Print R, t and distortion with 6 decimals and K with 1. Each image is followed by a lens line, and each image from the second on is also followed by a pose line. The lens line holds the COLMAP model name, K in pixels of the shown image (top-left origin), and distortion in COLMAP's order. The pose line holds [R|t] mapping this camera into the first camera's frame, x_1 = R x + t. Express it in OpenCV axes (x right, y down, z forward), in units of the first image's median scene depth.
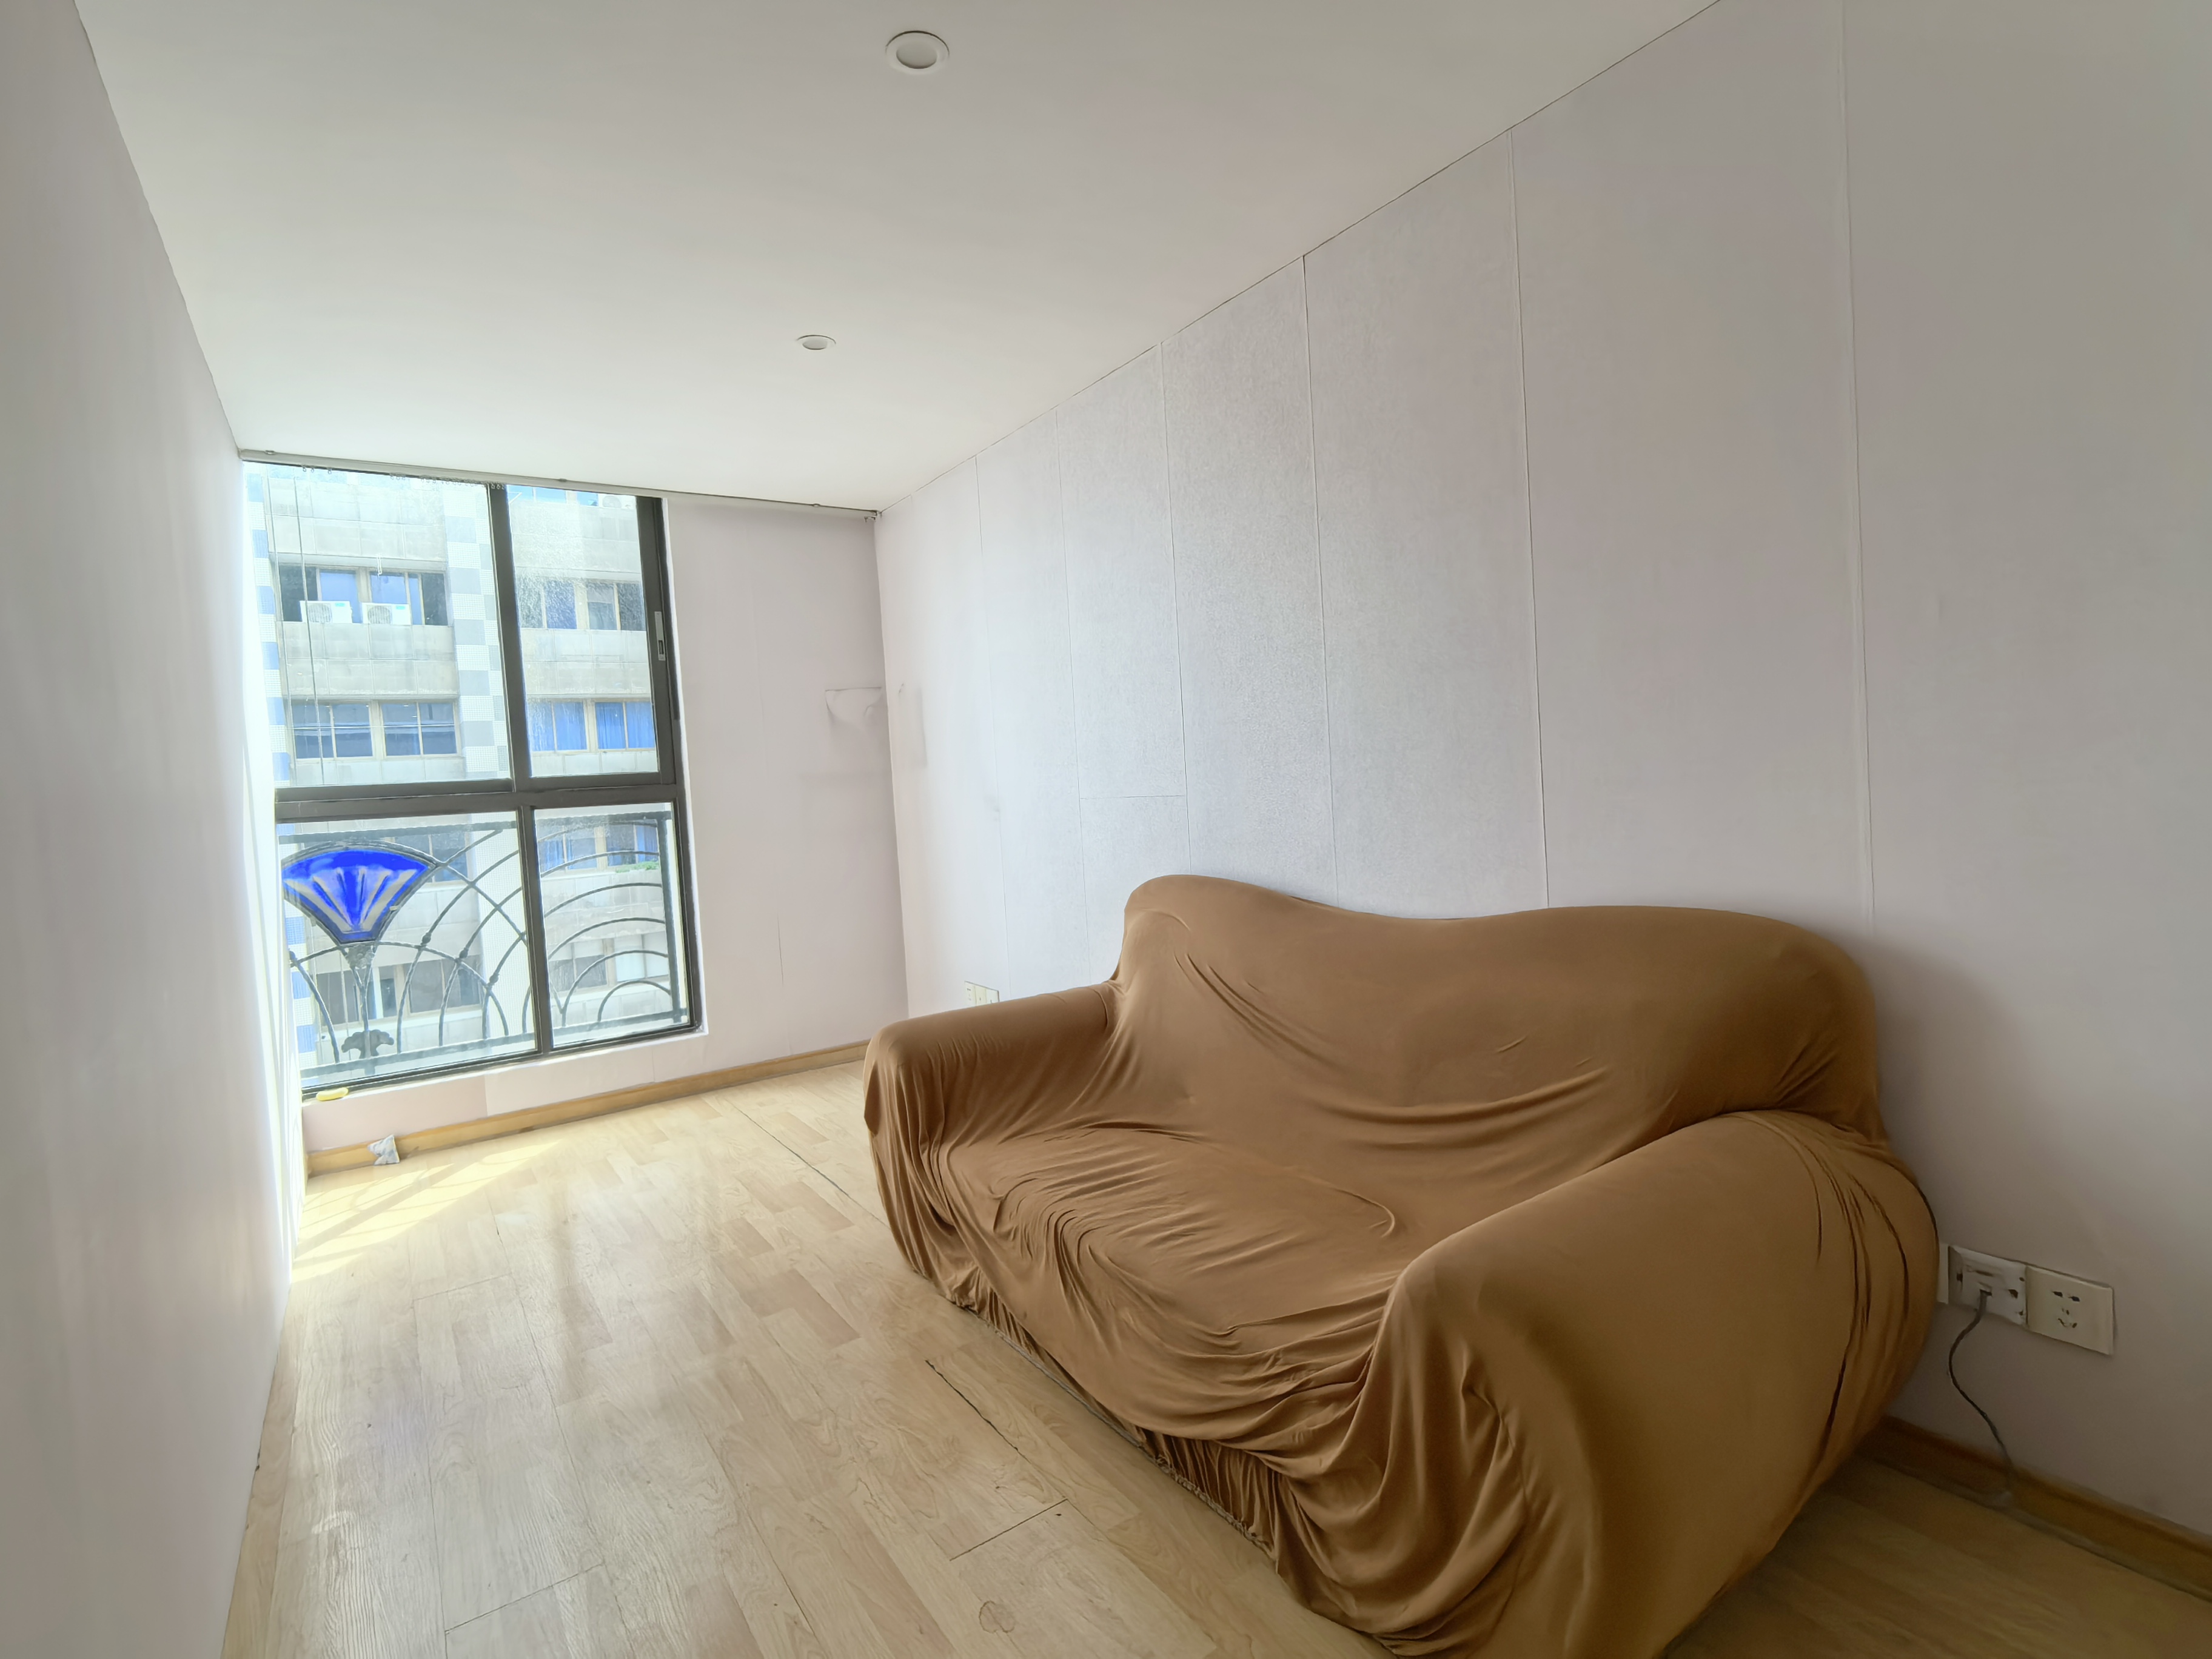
lens RADIAL K [[1073.2, 0, 1106.0], [0, 1073.2, 829.5], [0, 0, 1]] dist [0.004513, -0.000167]
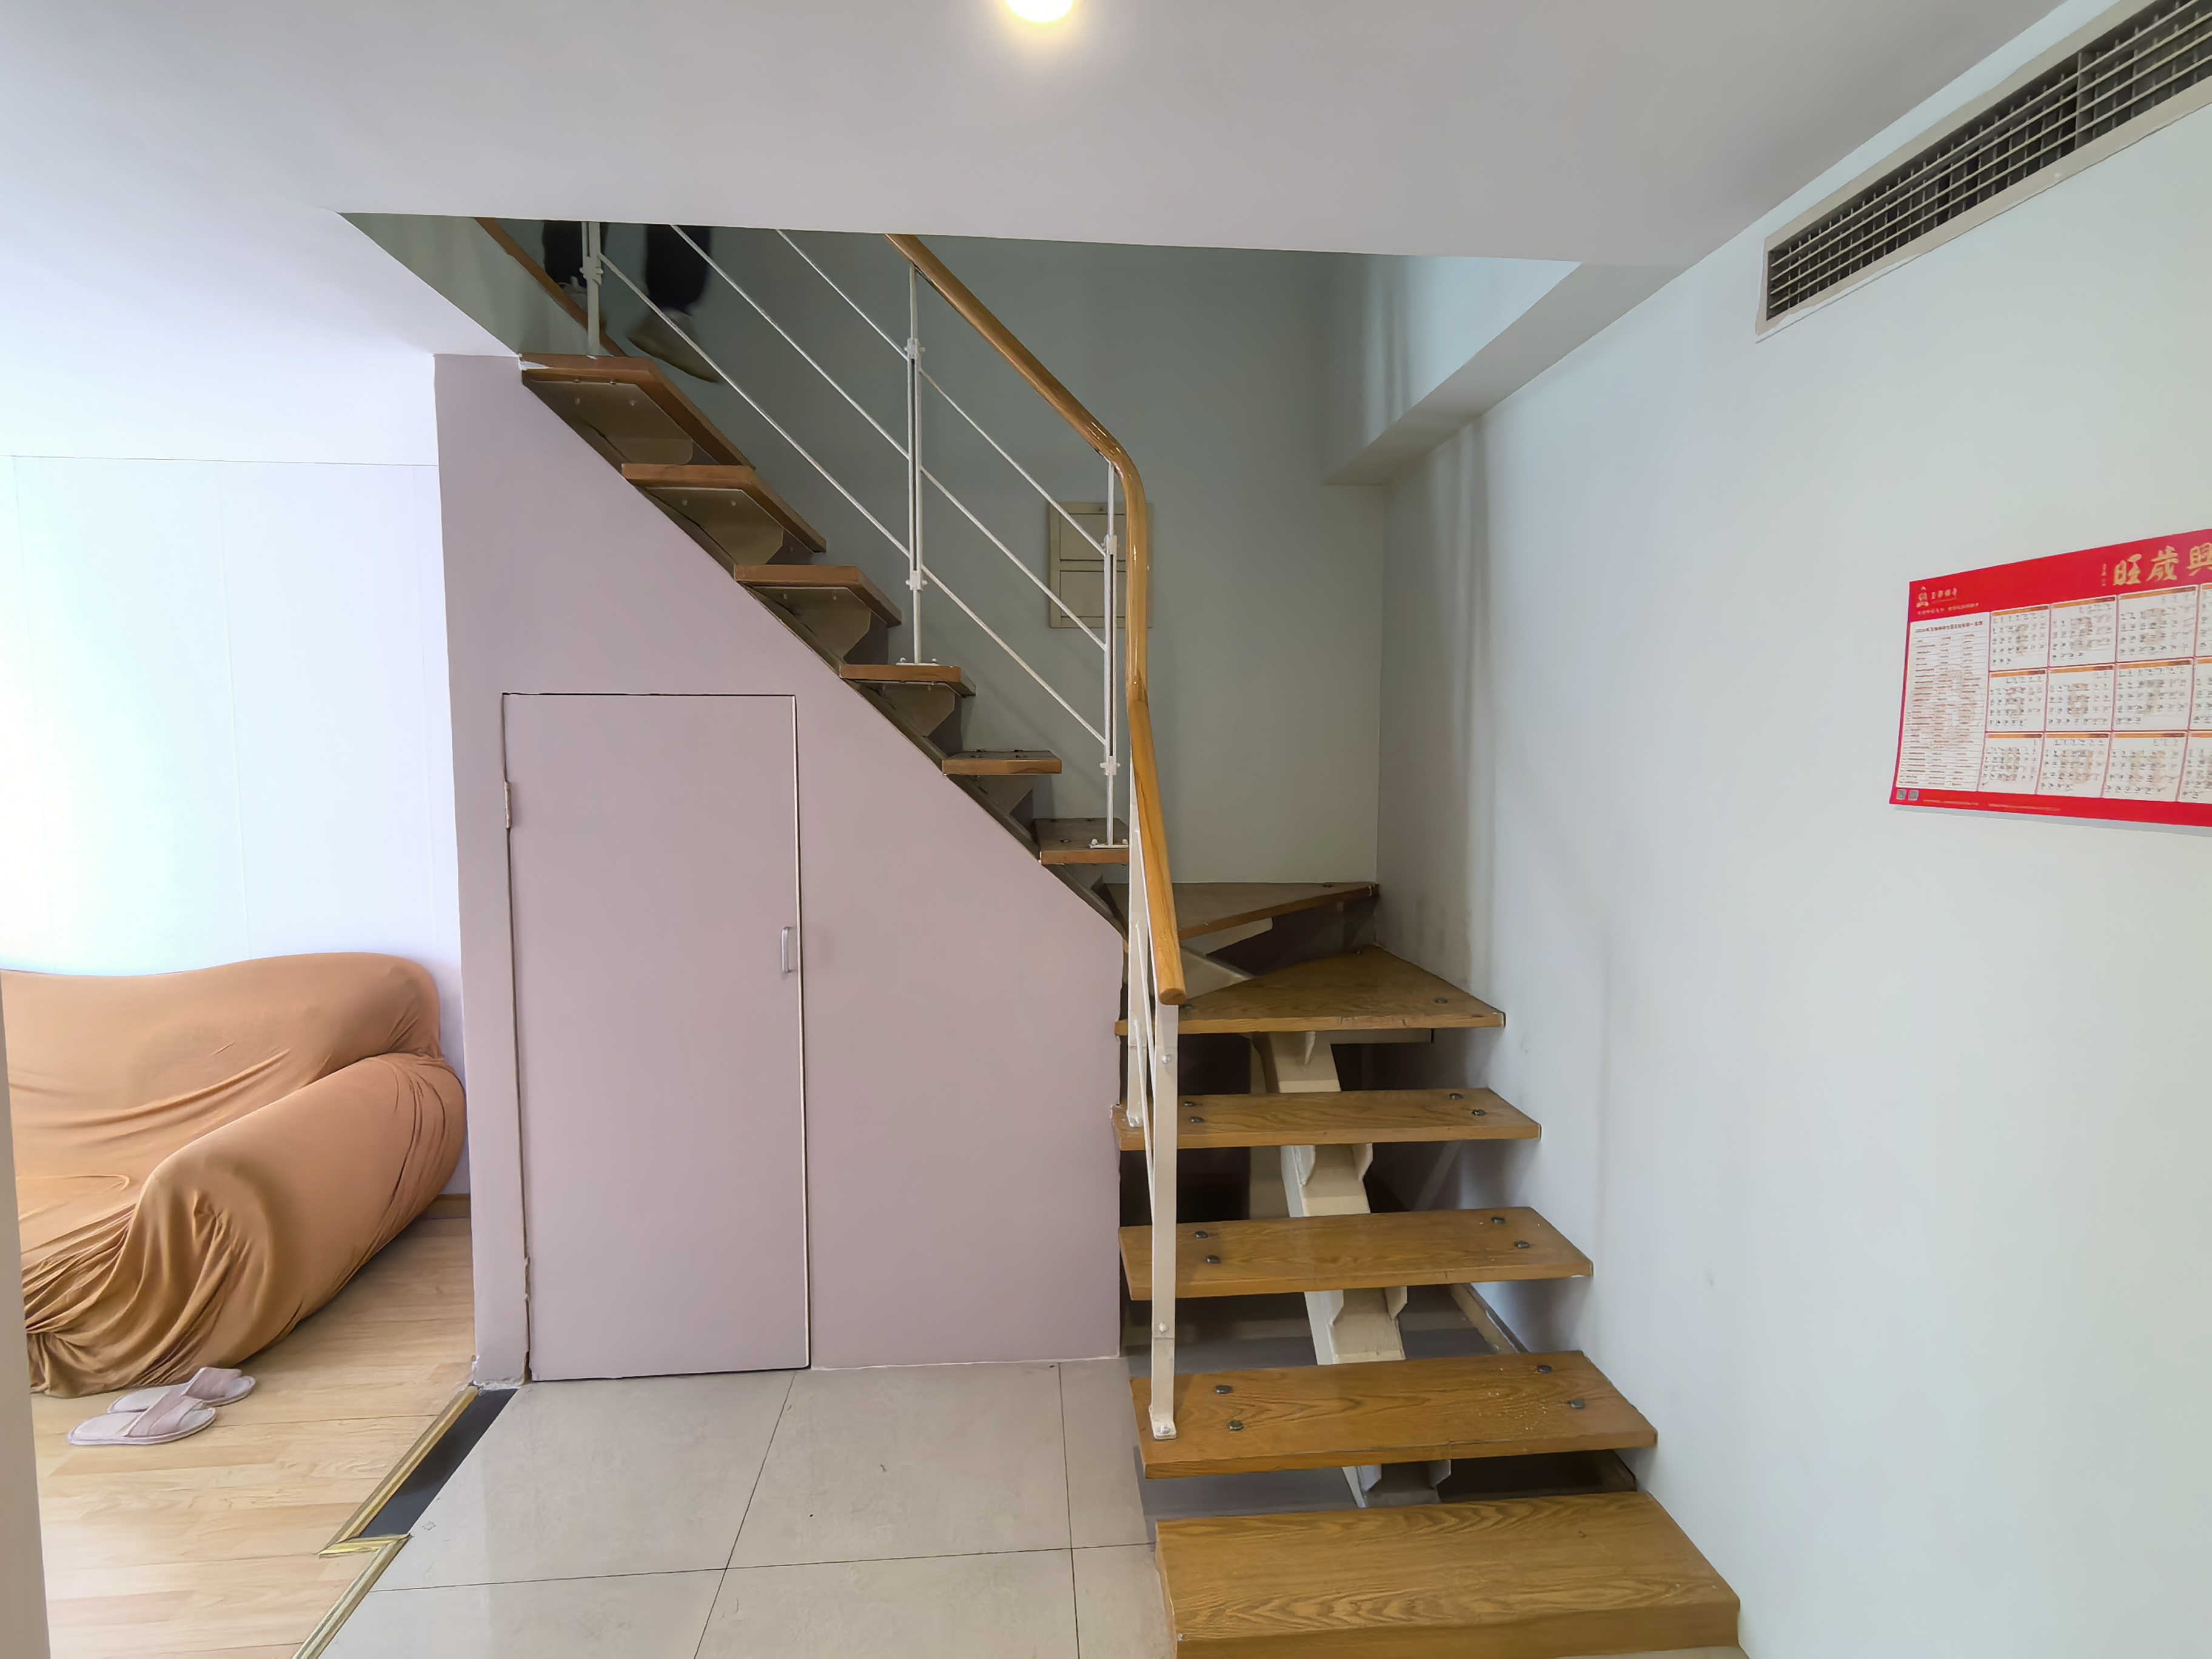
lens RADIAL K [[1073.2, 0, 1106.0], [0, 1073.2, 829.5], [0, 0, 1]] dist [0.004513, -0.000167]
pose [[0.496084, -0.003530, 0.868268, -0.355570], [0.008448, 0.999964, -0.000761, -0.111761], [-0.868234, 0.007712, 0.496096, -0.928910]]
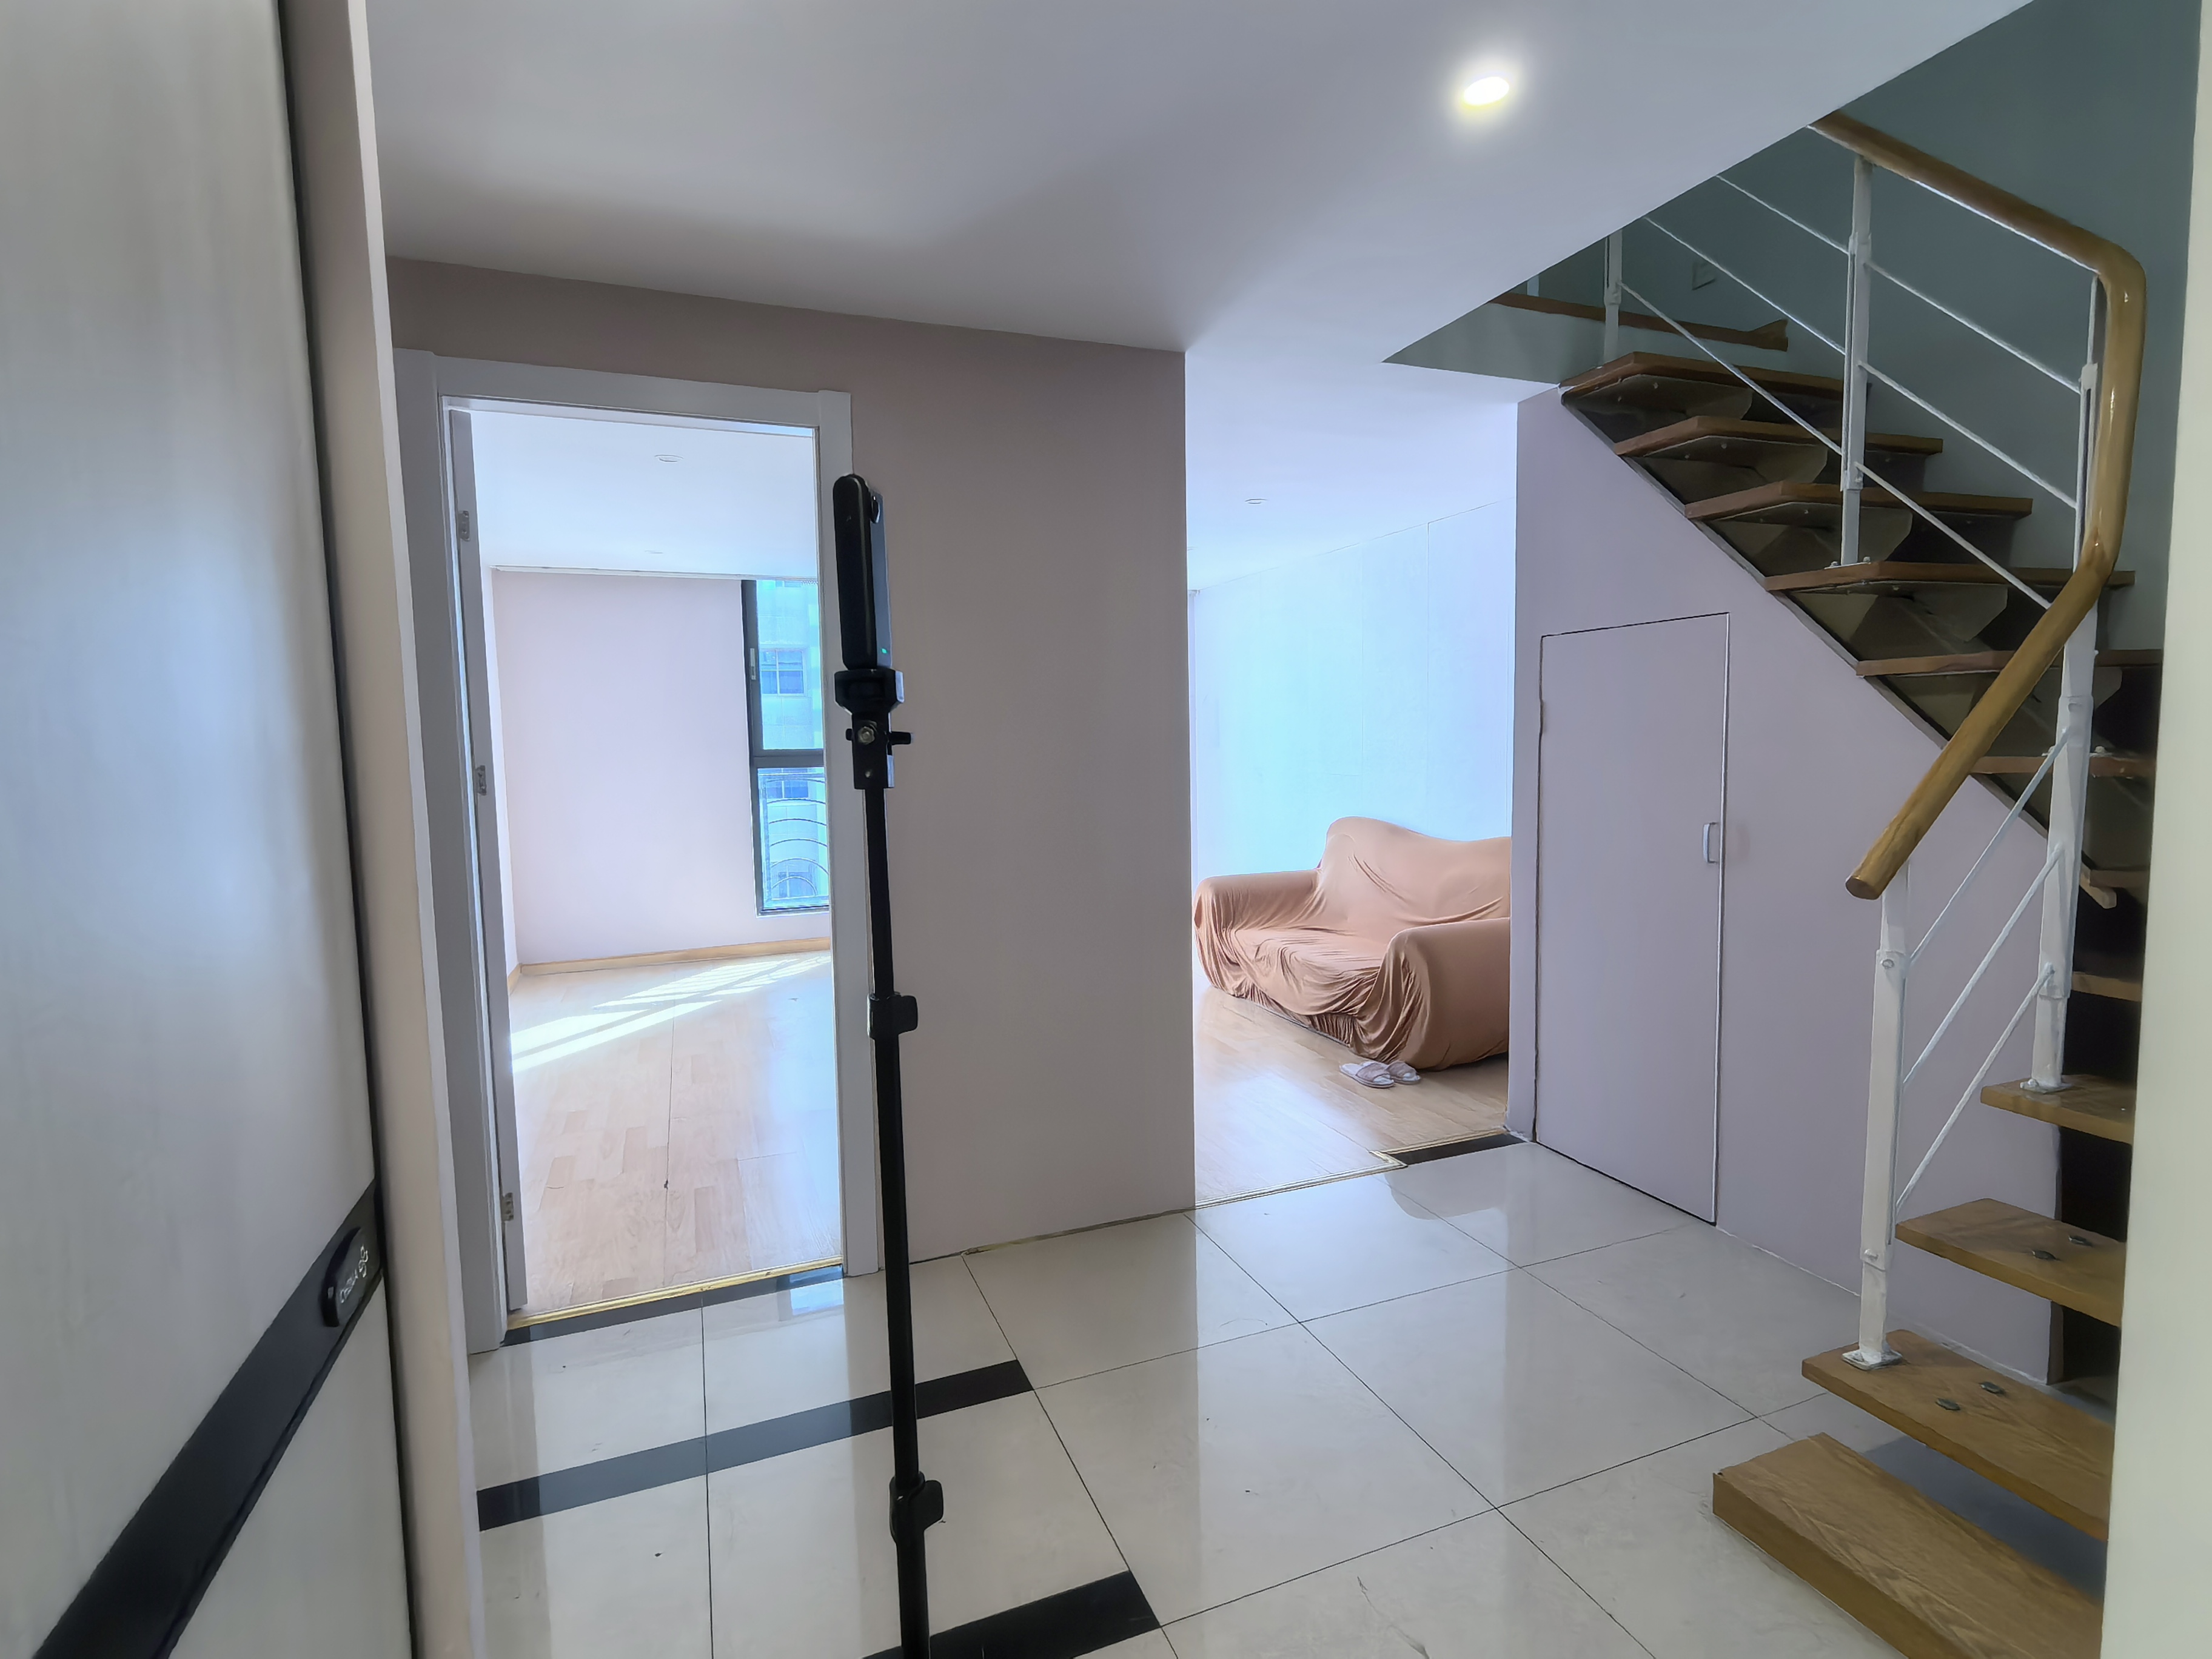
lens RADIAL K [[1073.2, 0, 1106.0], [0, 1073.2, 829.5], [0, 0, 1]] dist [0.004513, -0.000167]
pose [[0.972821, 0.063920, -0.222561, 0.096012], [-0.052957, 0.997087, 0.054888, -0.026040], [0.225421, -0.041610, 0.973372, -1.538694]]
